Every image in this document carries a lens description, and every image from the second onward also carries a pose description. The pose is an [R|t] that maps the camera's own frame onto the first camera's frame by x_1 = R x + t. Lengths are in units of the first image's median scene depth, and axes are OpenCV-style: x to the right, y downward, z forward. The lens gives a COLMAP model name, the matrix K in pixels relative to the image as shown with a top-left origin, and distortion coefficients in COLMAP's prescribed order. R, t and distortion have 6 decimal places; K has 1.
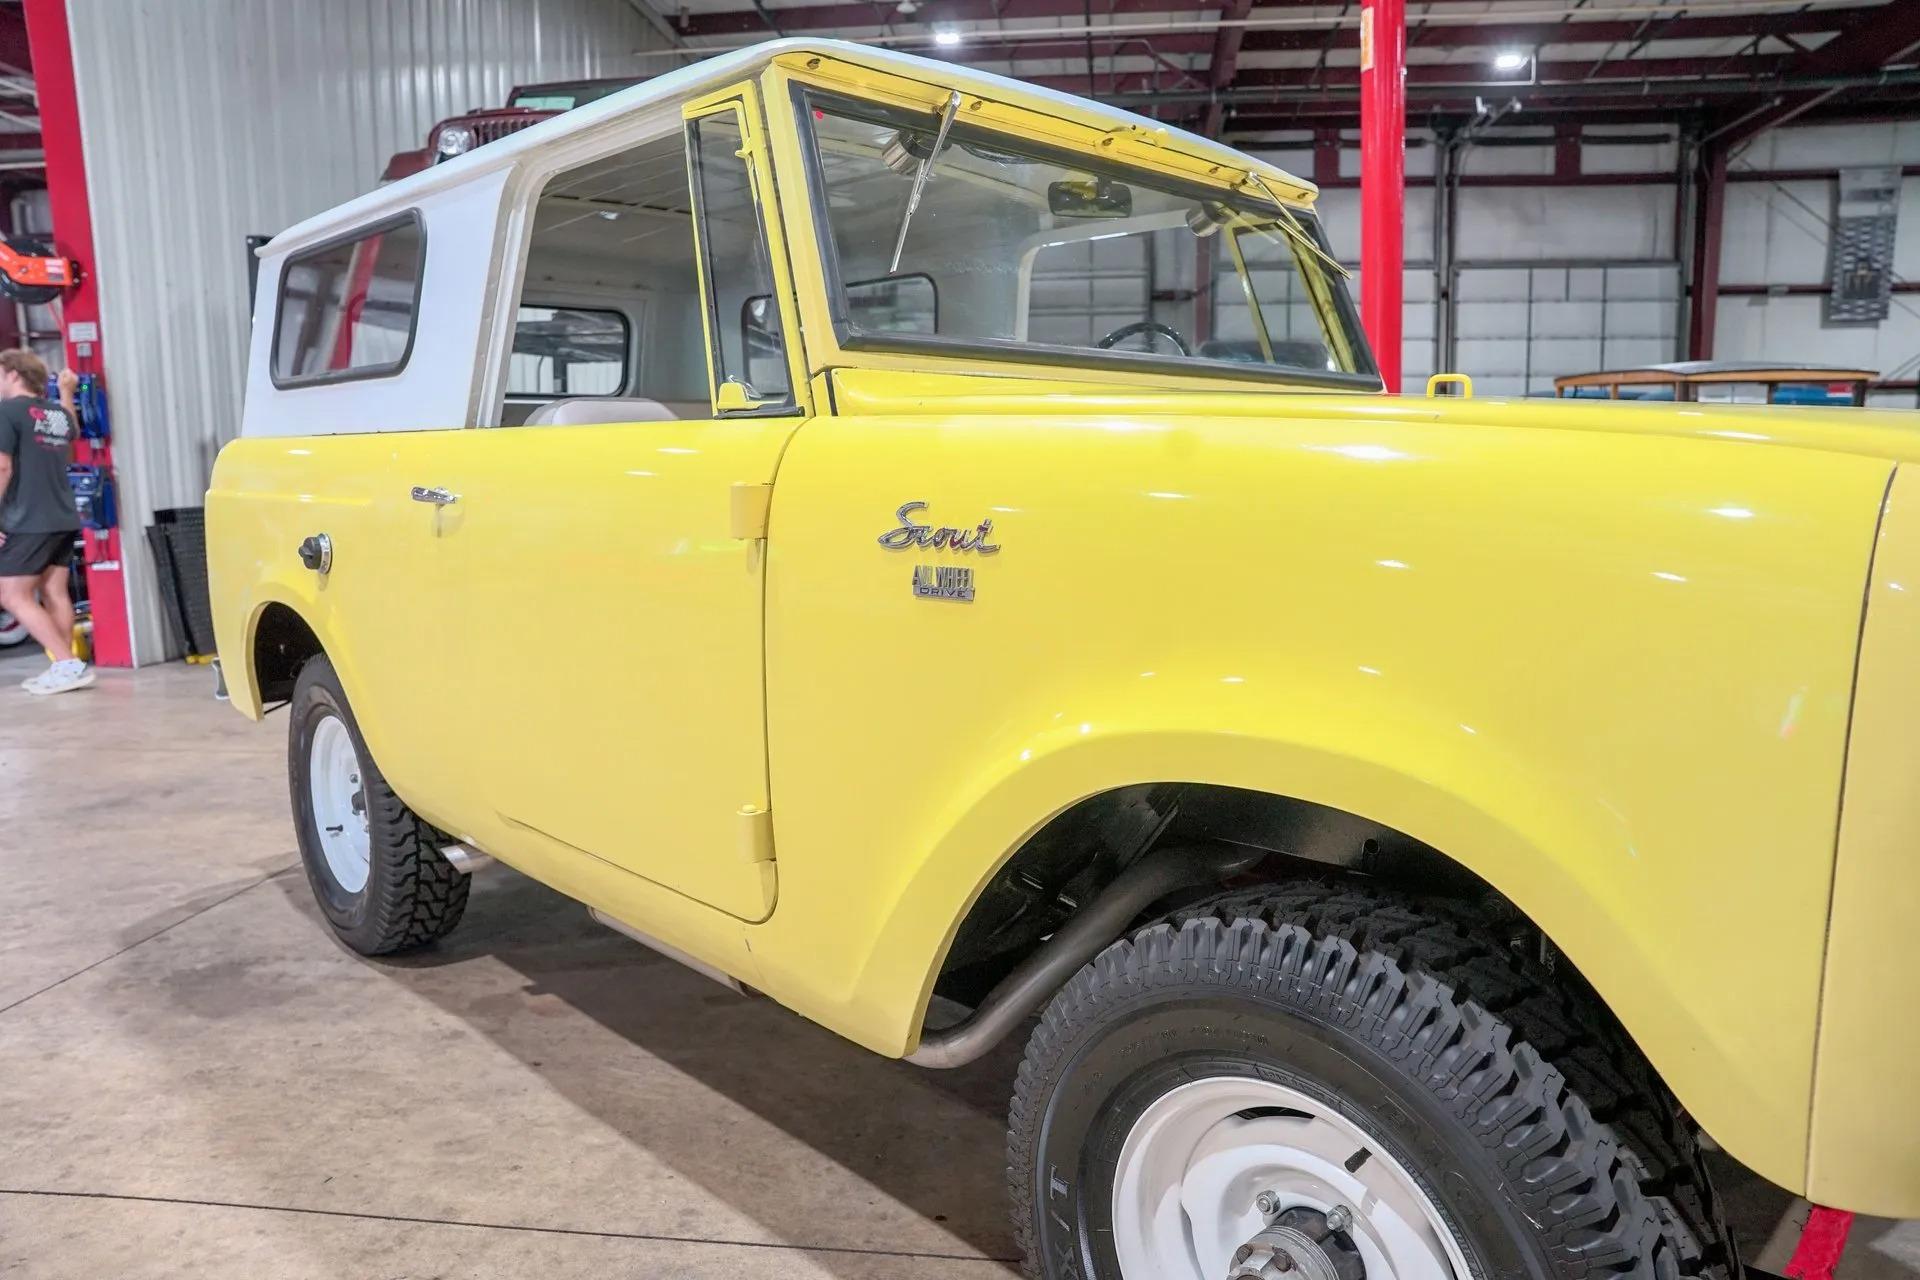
lens RADIAL K [[1314.4, 0, 965.4], [0, 1314.4, 640.5], [0, 0, 1]] dist [-0.139466, 0.109569]
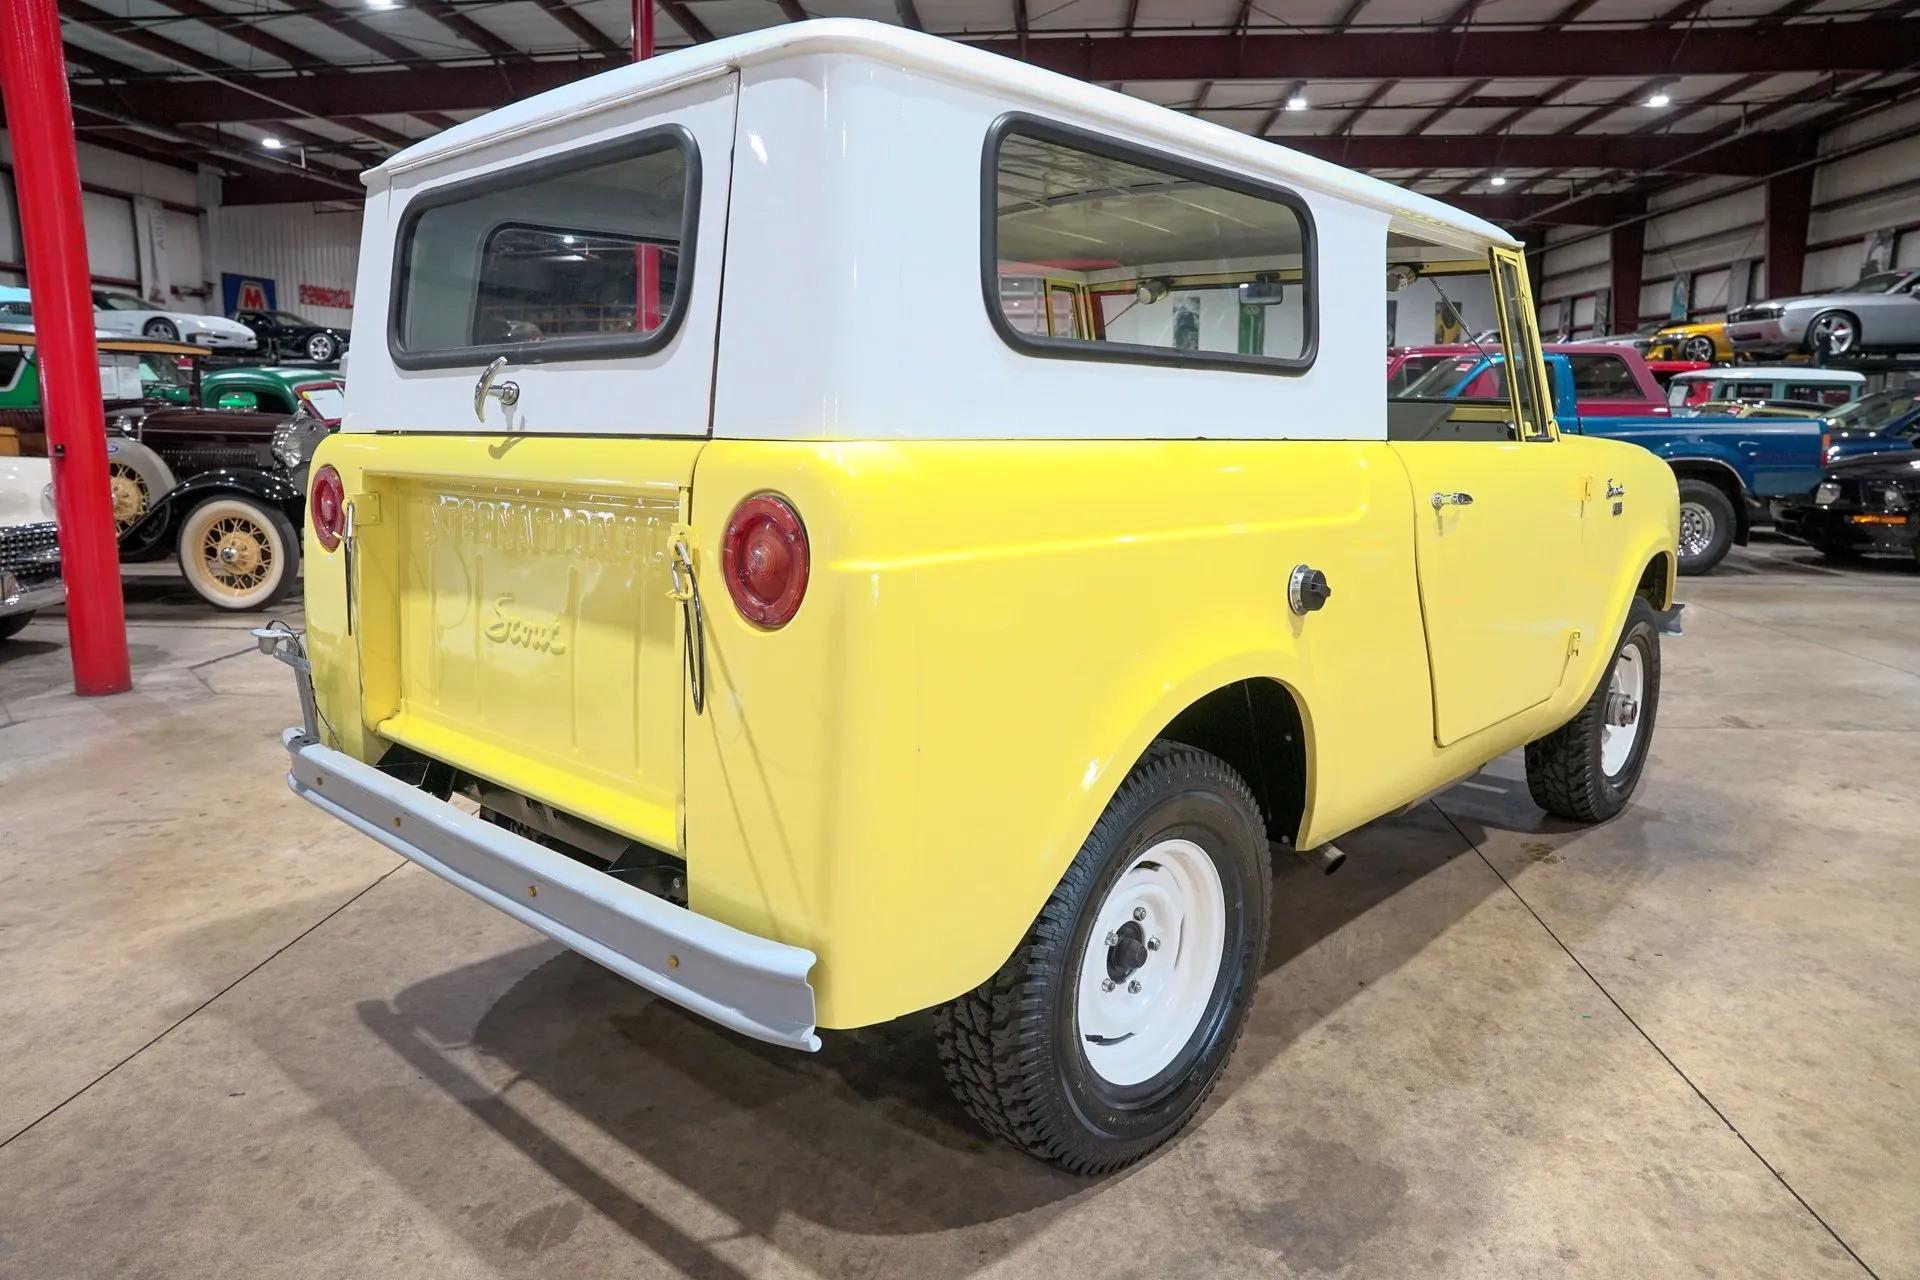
lens RADIAL K [[1314.4, 0, 965.8], [0, 1314.4, 640.6], [0, 0, 1]] dist [-0.139466, 0.109569]
pose [[-0.044838, -0.167665, 0.984824, -1.270240], [0.131462, 0.976252, 0.172191, -0.200127], [-0.990307, 0.137188, -0.021732, 1.196360]]
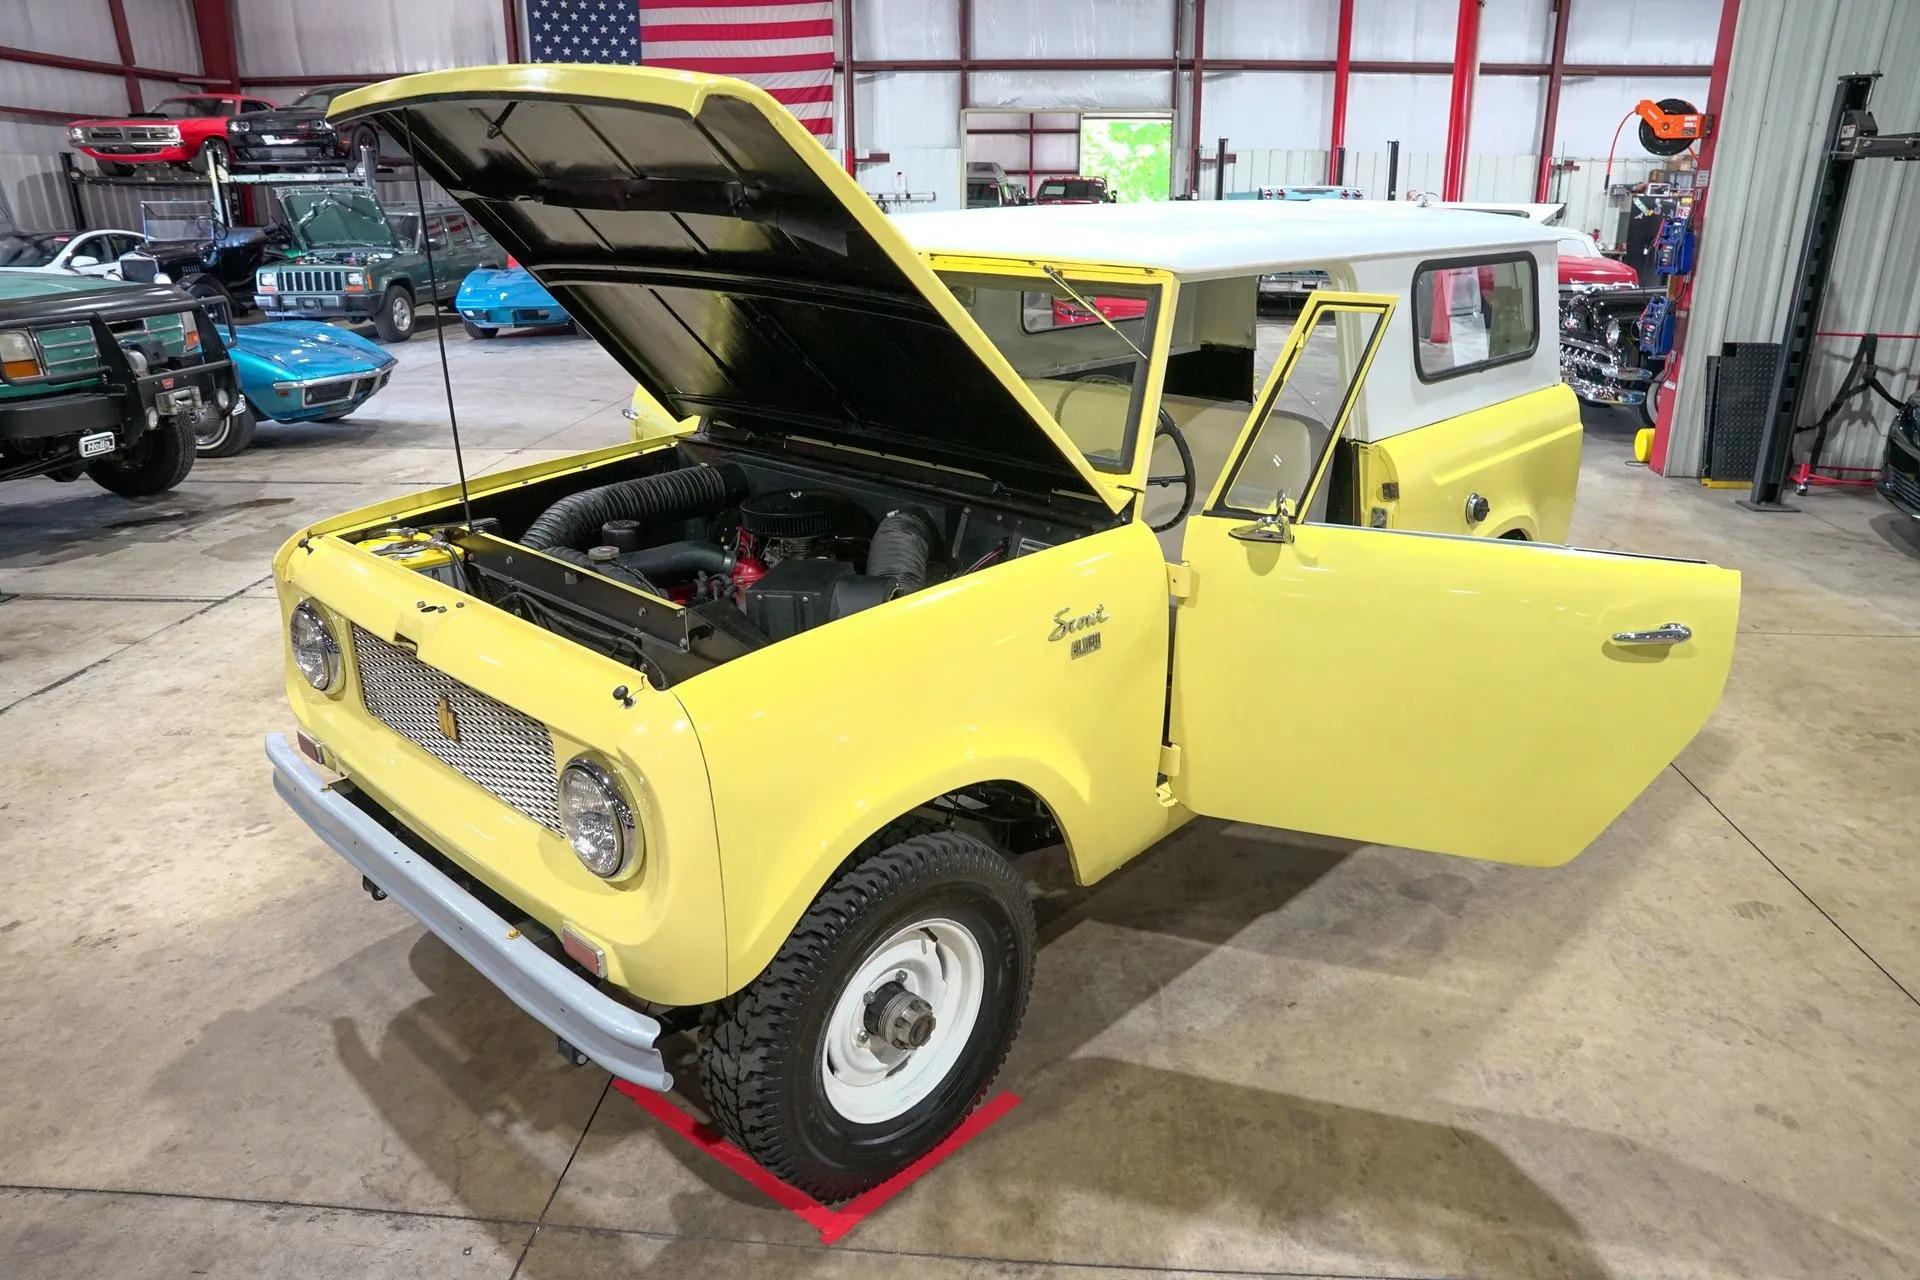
lens RADIAL K [[1314.4, 0, 962.3], [0, 1314.4, 642.1], [0, 0, 1]] dist [-0.139466, 0.109569]
pose [[0.032821, 0.343460, -0.938594, 1.260251], [-0.136035, 0.931895, 0.336252, -0.379062], [0.990160, 0.116646, 0.077308, 0.772787]]
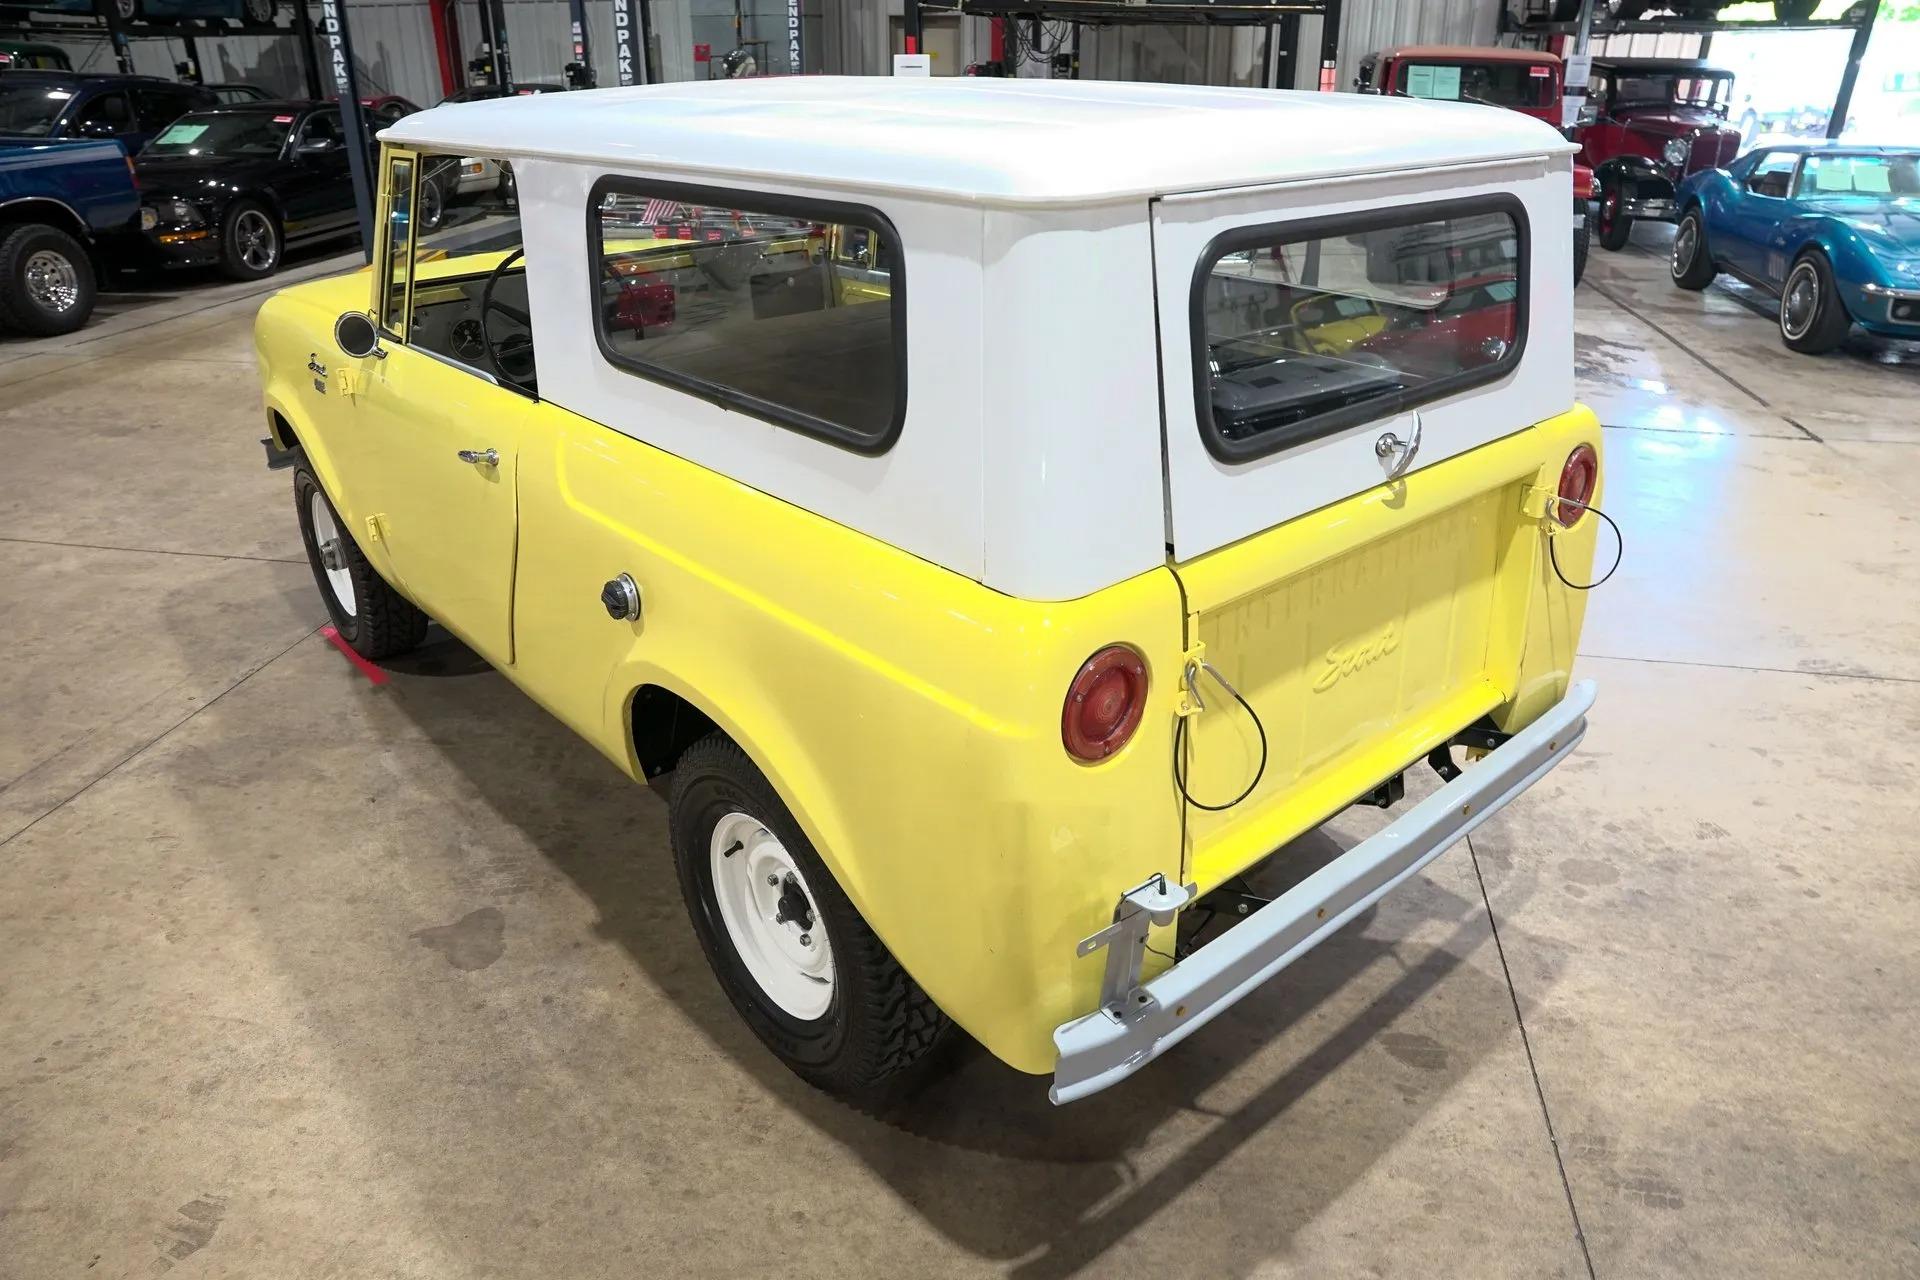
lens RADIAL K [[1314.4, 0, 965.5], [0, 1314.4, 637.4], [0, 0, 1]] dist [-0.139466, 0.109569]
pose [[-0.997898, -0.017137, 0.062490, -0.326816], [0.019526, 0.840038, 0.542177, -0.557715], [-0.061785, 0.542258, -0.837938, 2.110162]]
